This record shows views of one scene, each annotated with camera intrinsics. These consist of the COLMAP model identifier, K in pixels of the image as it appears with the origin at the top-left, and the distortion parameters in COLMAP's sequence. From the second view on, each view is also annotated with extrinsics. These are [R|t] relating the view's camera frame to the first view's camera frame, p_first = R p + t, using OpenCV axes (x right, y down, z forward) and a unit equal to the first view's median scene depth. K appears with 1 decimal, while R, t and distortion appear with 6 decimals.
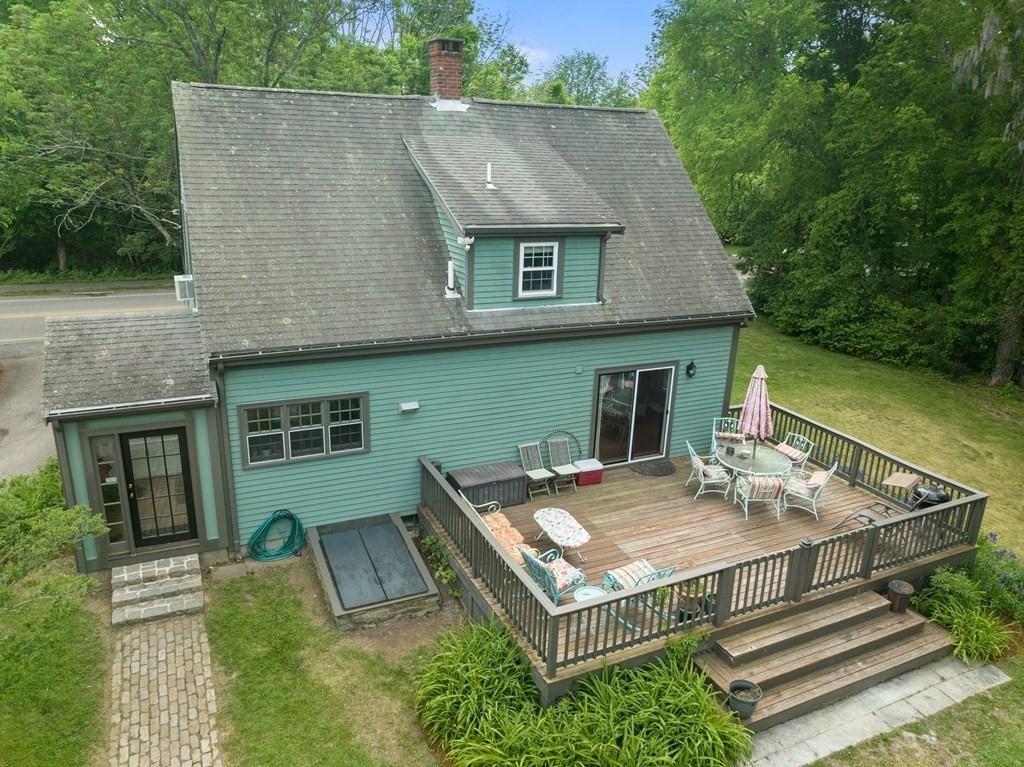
lens RADIAL K [[732.1, 0, 512.0], [0, 732.1, 383.5], [0, 0, 1]] dist [-0.031652, -0.005538]
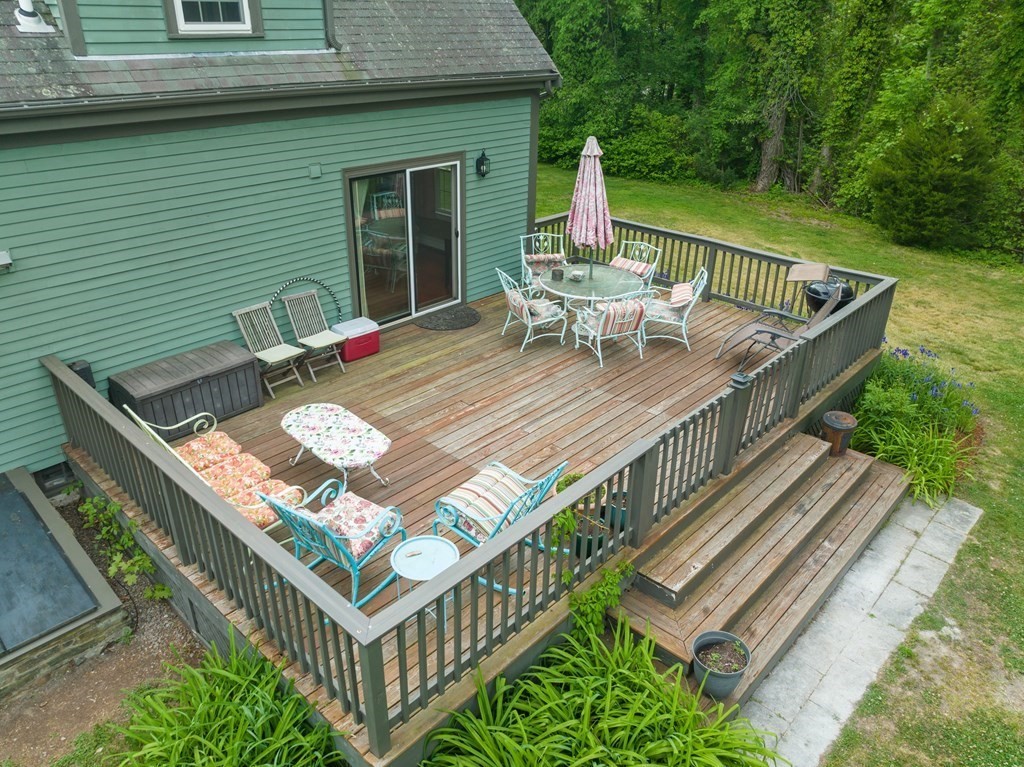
lens RADIAL K [[738.4, 0, 512.0], [0, 738.4, 383.5], [0, 0, 1]] dist [-0.034190, 0.000445]
pose [[0.927898, -0.182776, 0.324958, 0.015123], [0.128087, 0.974817, 0.182552, 0.065842], [-0.350141, -0.127767, 0.927942, 0.391318]]
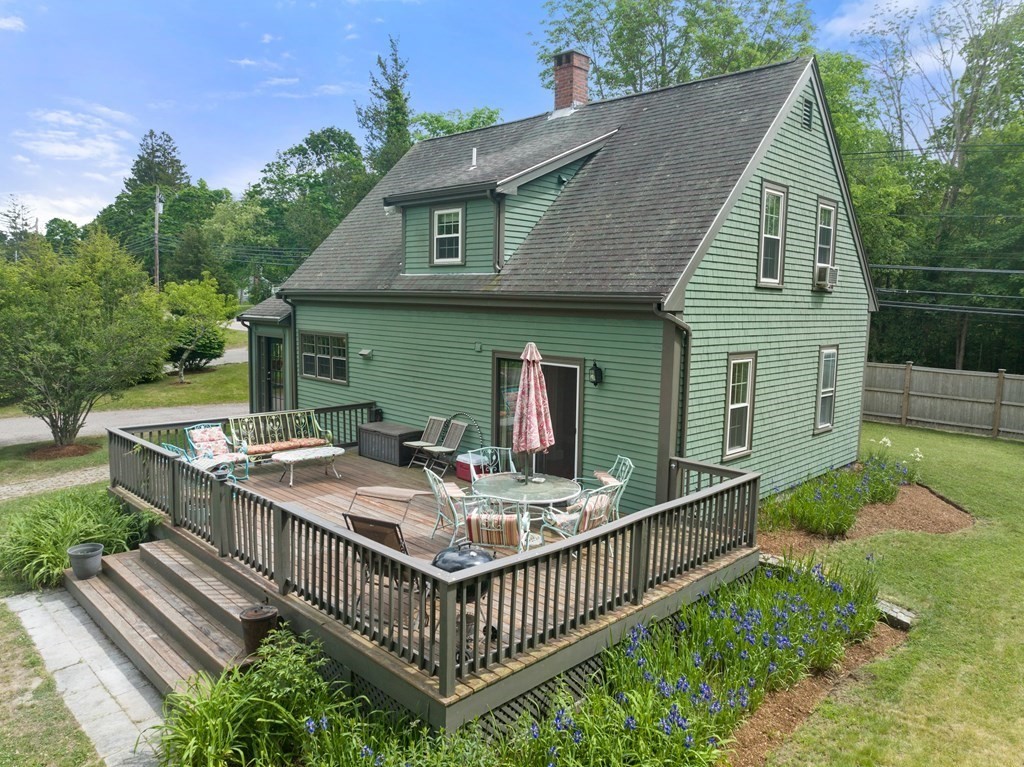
lens RADIAL K [[718.3, 0, 512.0], [0, 718.3, 383.5], [0, 0, 1]] dist [-0.030924, -0.002539]
pose [[0.343265, 0.083623, -0.935508, 1.017363], [-0.296617, 0.954708, -0.023498, 0.035041], [0.891172, 0.285553, 0.352522, 0.793703]]
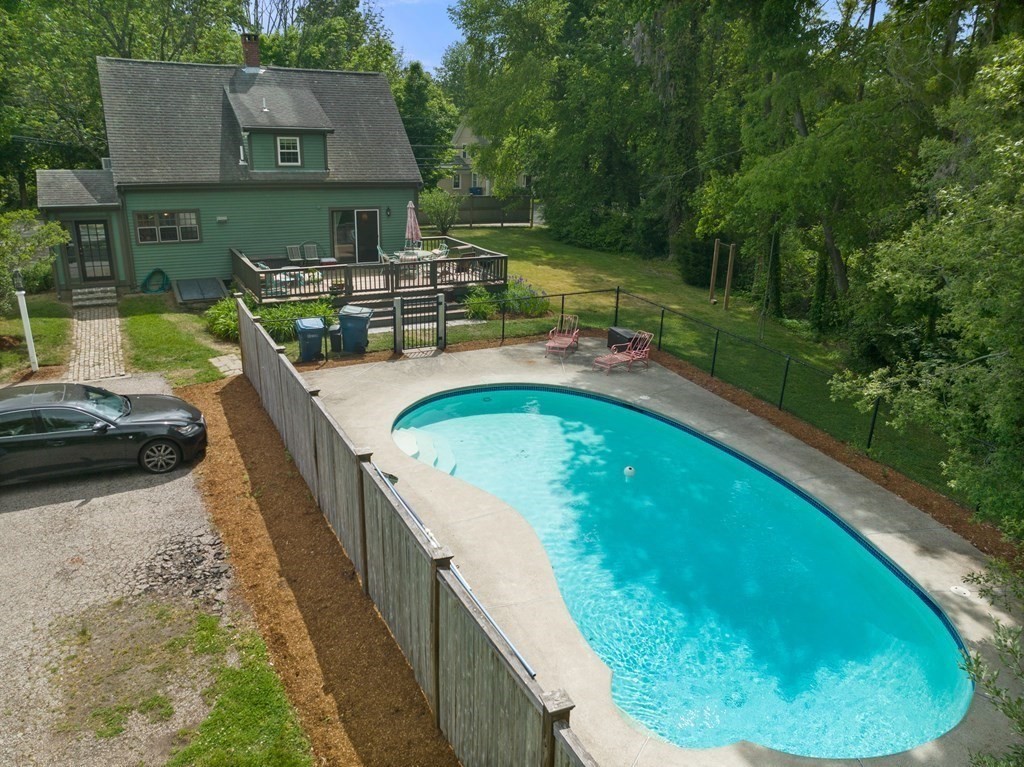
lens RADIAL K [[732.1, 0, 512.0], [0, 732.1, 383.5], [0, 0, 1]] dist [-0.031652, -0.005538]
pose [[0.998334, -0.023911, 0.052516, 0.522472], [0.023009, 0.999578, 0.017714, 0.452366], [-0.052917, -0.016476, 0.998463, -1.008513]]
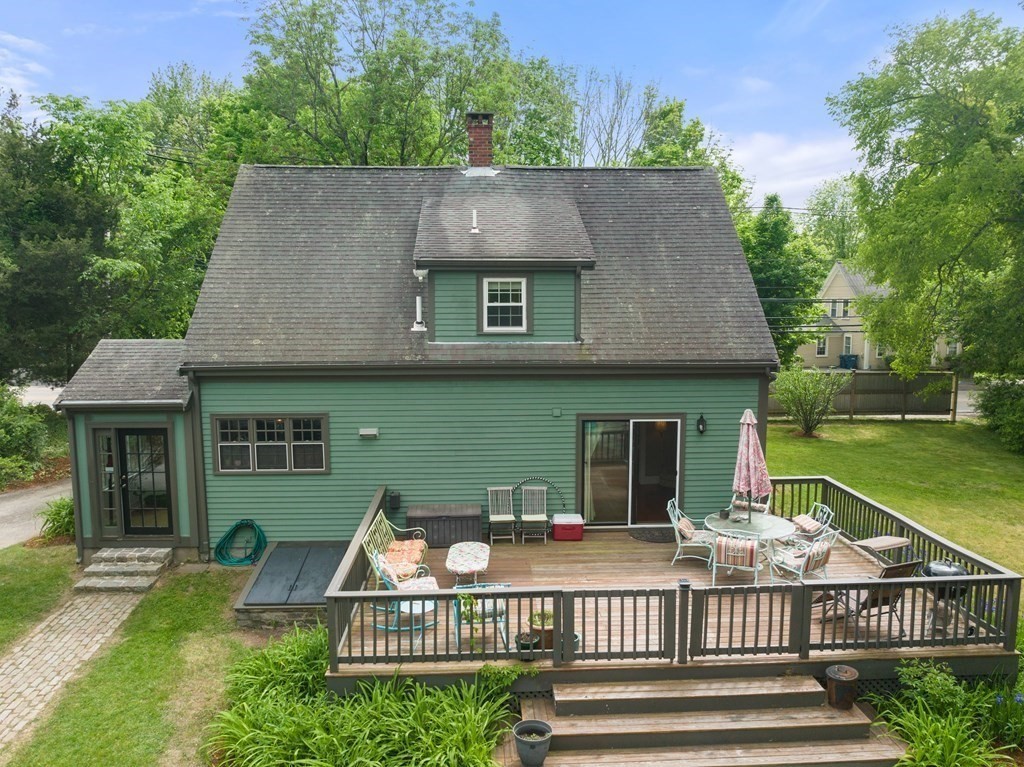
lens RADIAL K [[755.6, 0, 512.0], [0, 755.6, 383.5], [0, 0, 1]] dist [-0.025366, -0.011478]
pose [[0.923345, 0.010849, -0.383819, 0.445217], [-0.086783, 0.979631, -0.181083, 0.136044], [0.374037, 0.200511, 0.905479, 0.091880]]
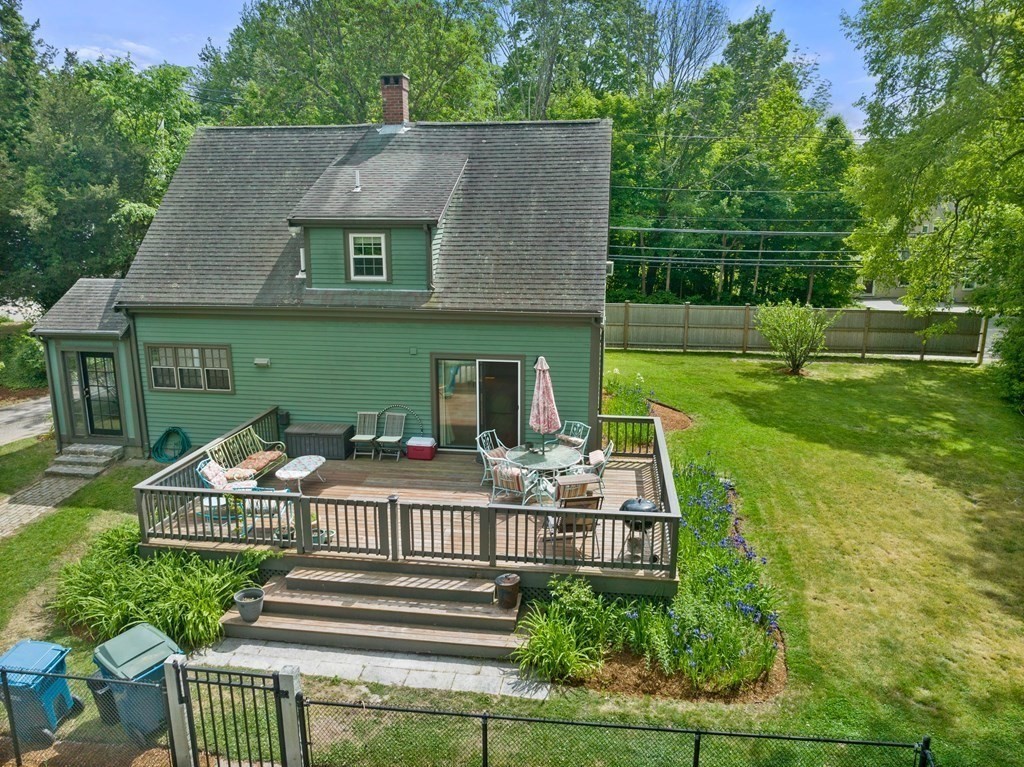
lens RADIAL K [[755.6, 0, 512.0], [0, 755.6, 383.5], [0, 0, 1]] dist [-0.025366, -0.011478]
pose [[0.837550, 0.093488, -0.538302, 0.897788], [-0.141900, 0.988664, -0.049079, 0.069143], [0.527612, 0.117491, 0.841321, 0.137412]]
